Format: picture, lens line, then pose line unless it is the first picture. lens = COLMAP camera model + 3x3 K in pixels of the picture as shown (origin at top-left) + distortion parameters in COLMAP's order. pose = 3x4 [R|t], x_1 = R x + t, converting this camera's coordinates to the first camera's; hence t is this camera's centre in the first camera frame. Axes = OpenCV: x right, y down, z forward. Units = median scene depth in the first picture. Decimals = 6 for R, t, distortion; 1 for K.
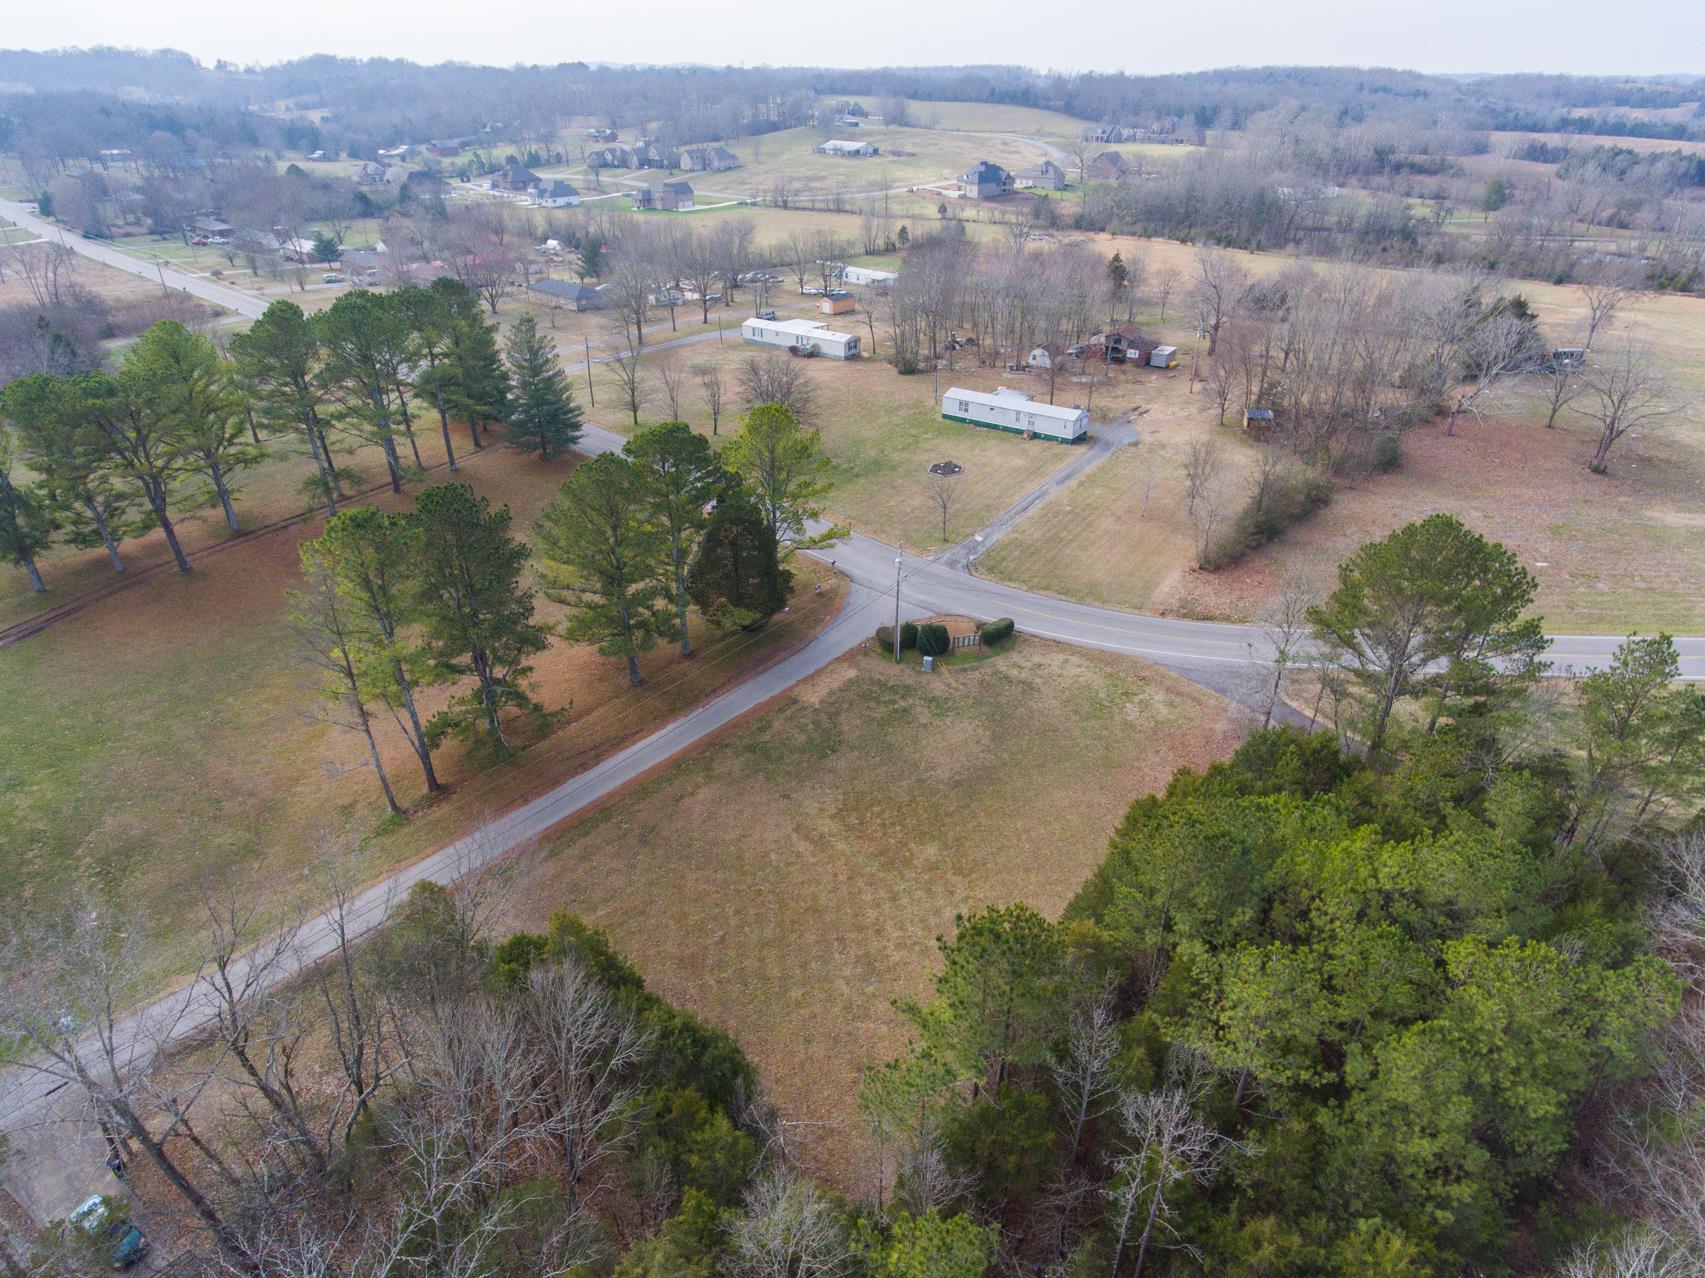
lens RADIAL K [[997.6, 0, 862.9], [0, 997.6, 641.3], [0, 0, 1]] dist [0.002024, -0.003957]
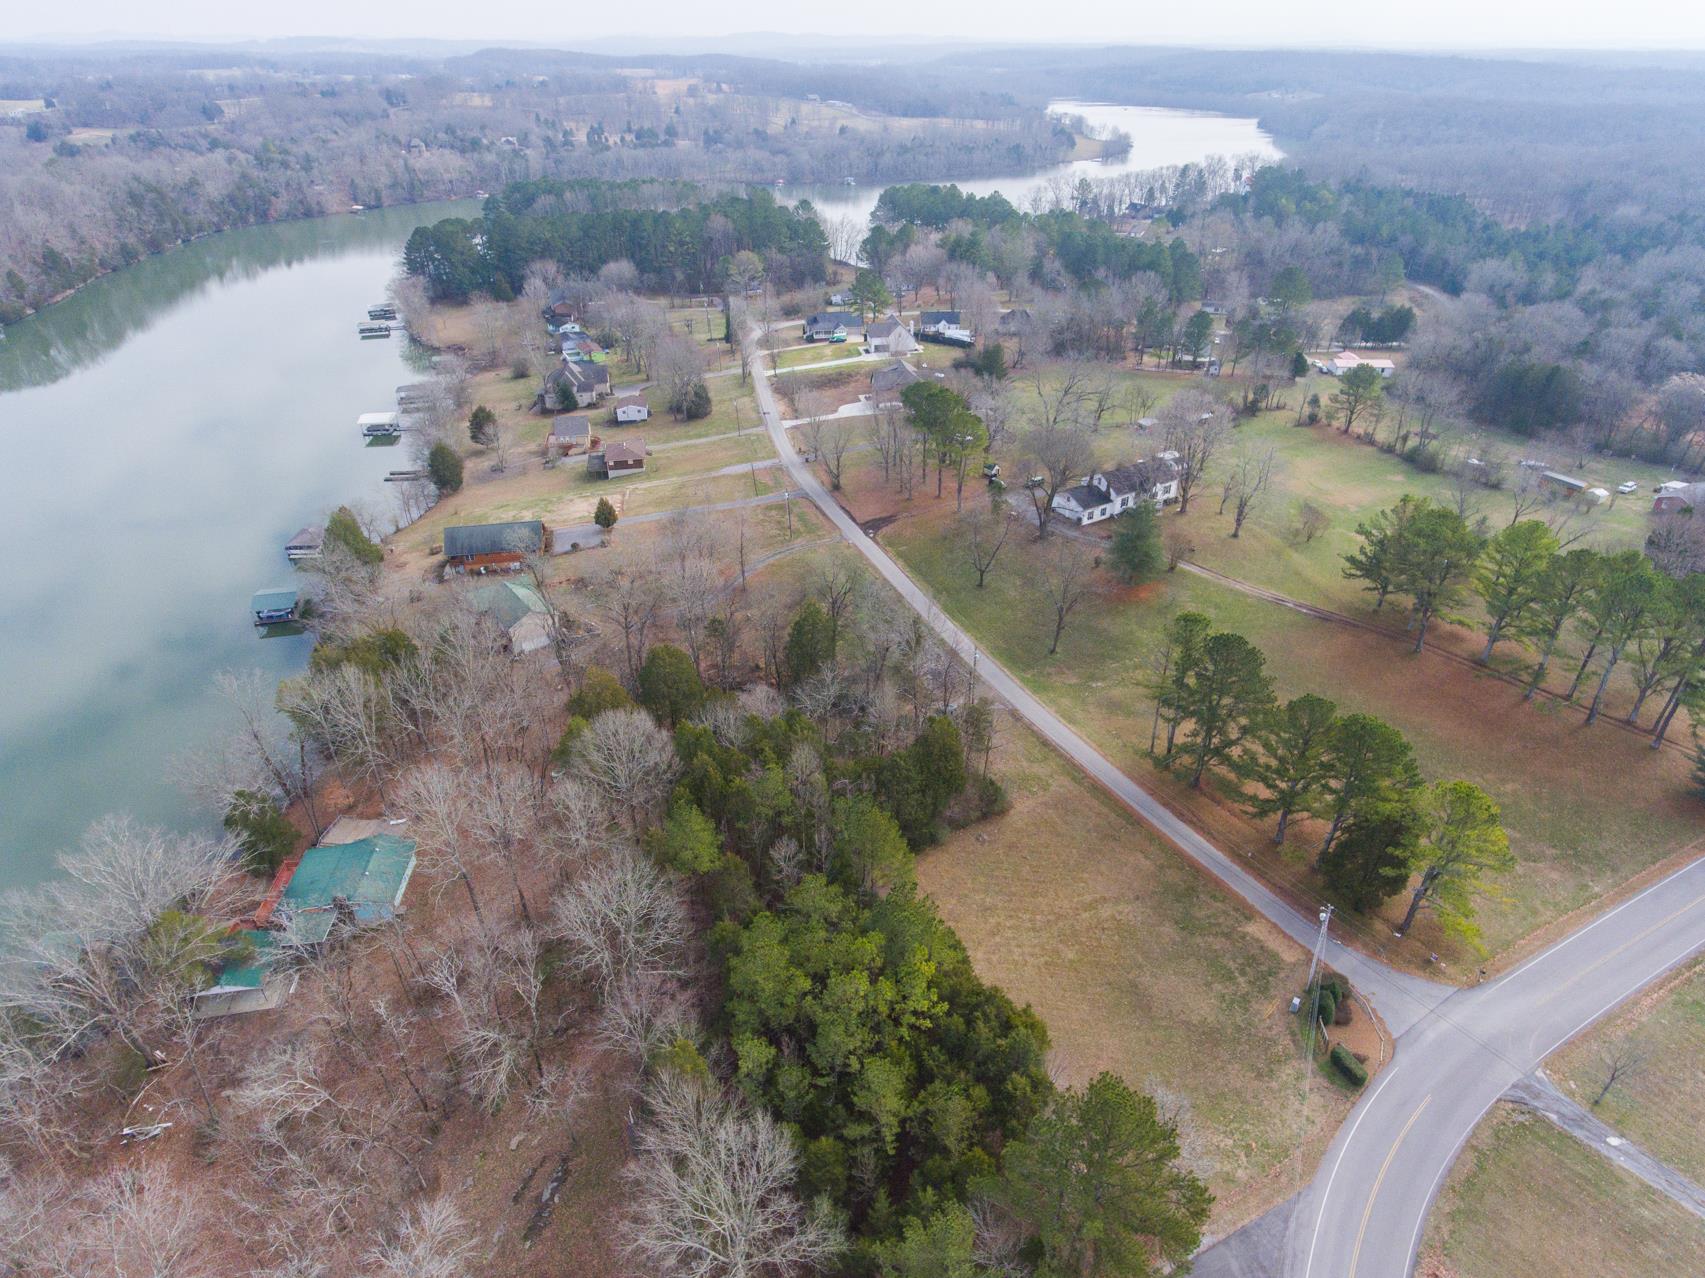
lens RADIAL K [[997.6, 0, 863.5], [0, 997.6, 642.4], [0, 0, 1]] dist [0.002024, -0.003957]
pose [[-0.325673, 0.490099, -0.808542, 0.780710], [-0.467482, 0.659850, 0.588267, -0.569781], [0.821826, 0.569561, 0.014217, 0.300124]]
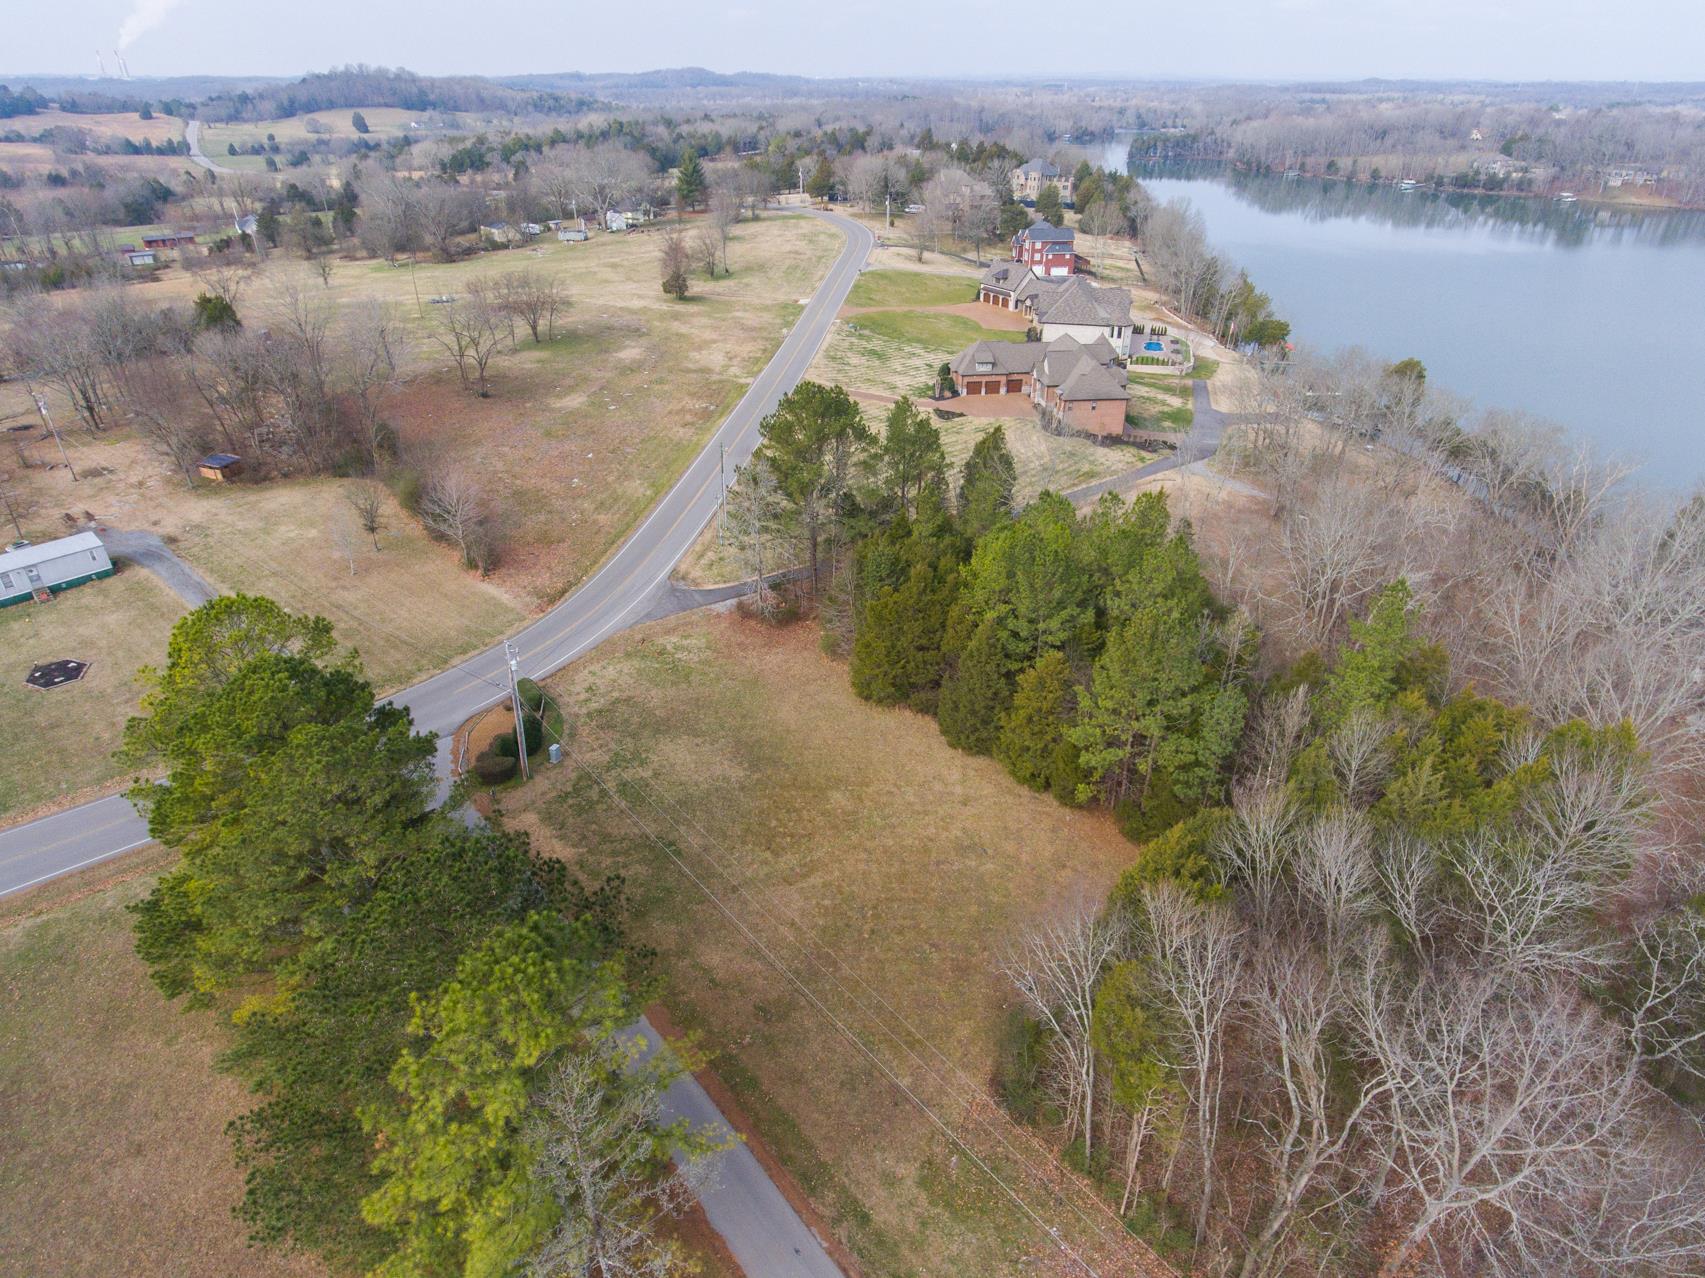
lens RADIAL K [[997.6, 0, 864.3], [0, 997.6, 639.7], [0, 0, 1]] dist [0.002024, -0.003957]
pose [[0.075511, -0.491006, 0.867878, -0.528138], [0.489953, 0.776320, 0.396577, -0.227108], [-0.868472, 0.395274, 0.299191, 0.389473]]
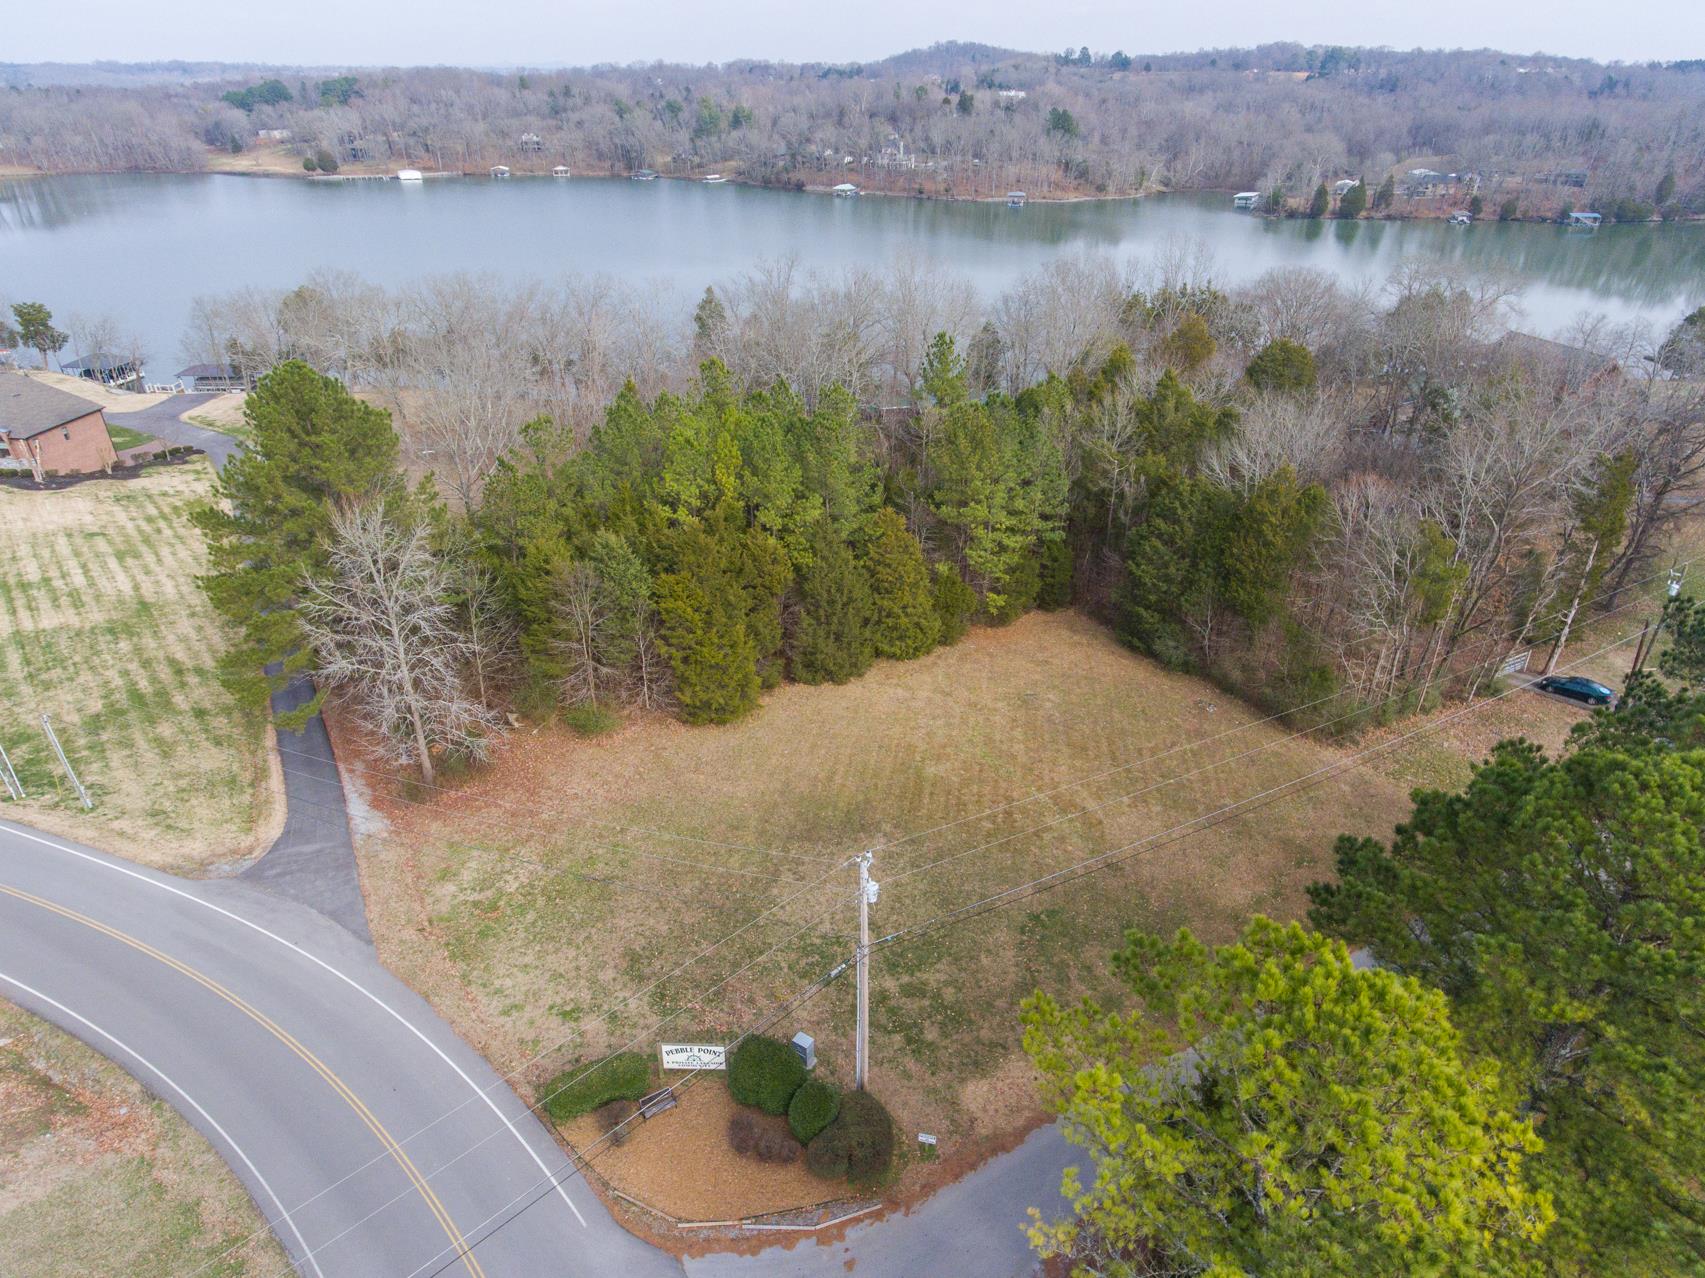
lens RADIAL K [[997.6, 0, 862.3], [0, 997.6, 642.9], [0, 0, 1]] dist [0.002024, -0.003957]
pose [[-0.966829, -0.133218, 0.217934, -0.028066], [0.118869, 0.520529, 0.845529, -0.376134], [-0.226080, 0.843388, -0.487427, 0.891576]]
